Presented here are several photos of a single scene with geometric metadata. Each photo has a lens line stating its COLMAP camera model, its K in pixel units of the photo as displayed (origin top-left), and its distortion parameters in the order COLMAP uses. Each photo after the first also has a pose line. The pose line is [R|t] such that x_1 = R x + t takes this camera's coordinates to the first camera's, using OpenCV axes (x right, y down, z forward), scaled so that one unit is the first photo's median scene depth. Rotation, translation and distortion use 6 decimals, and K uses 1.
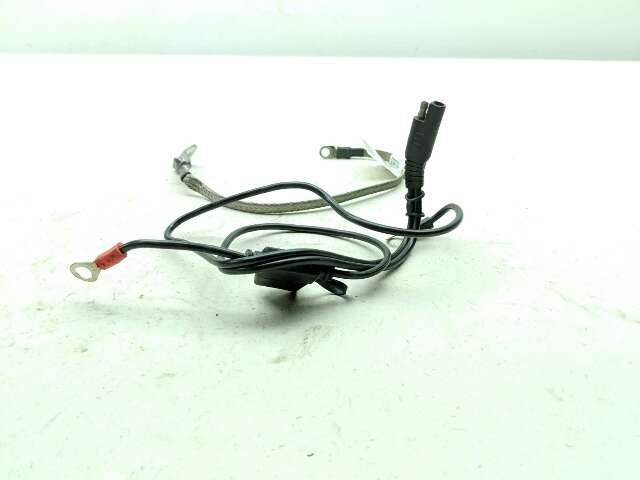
lens RADIAL K [[521.8, 0, 324.3], [0, 521.8, 223.0], [0, 0, 1]] dist [0.033157, -0.084941]
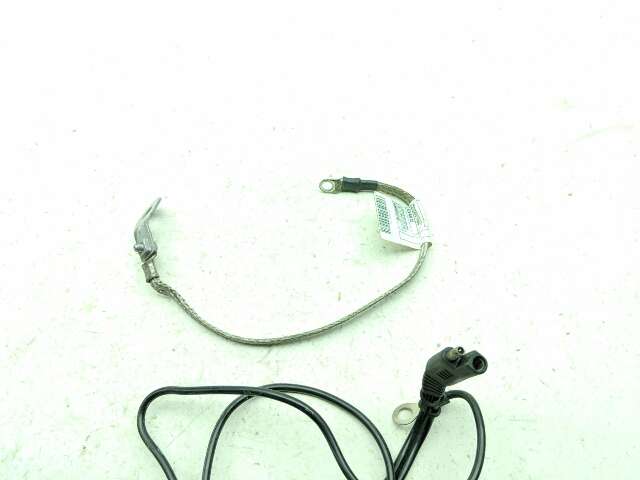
lens RADIAL K [[544.2, 0, 310.3], [0, 544.2, 254.7], [0, 0, 1]] dist [-0.009167, -0.028918]
pose [[0.999328, 0.019987, -0.030735, 0.006831], [-0.001260, 0.856554, 0.516055, -0.826079], [0.036641, -0.515670, 0.856004, 0.453470]]
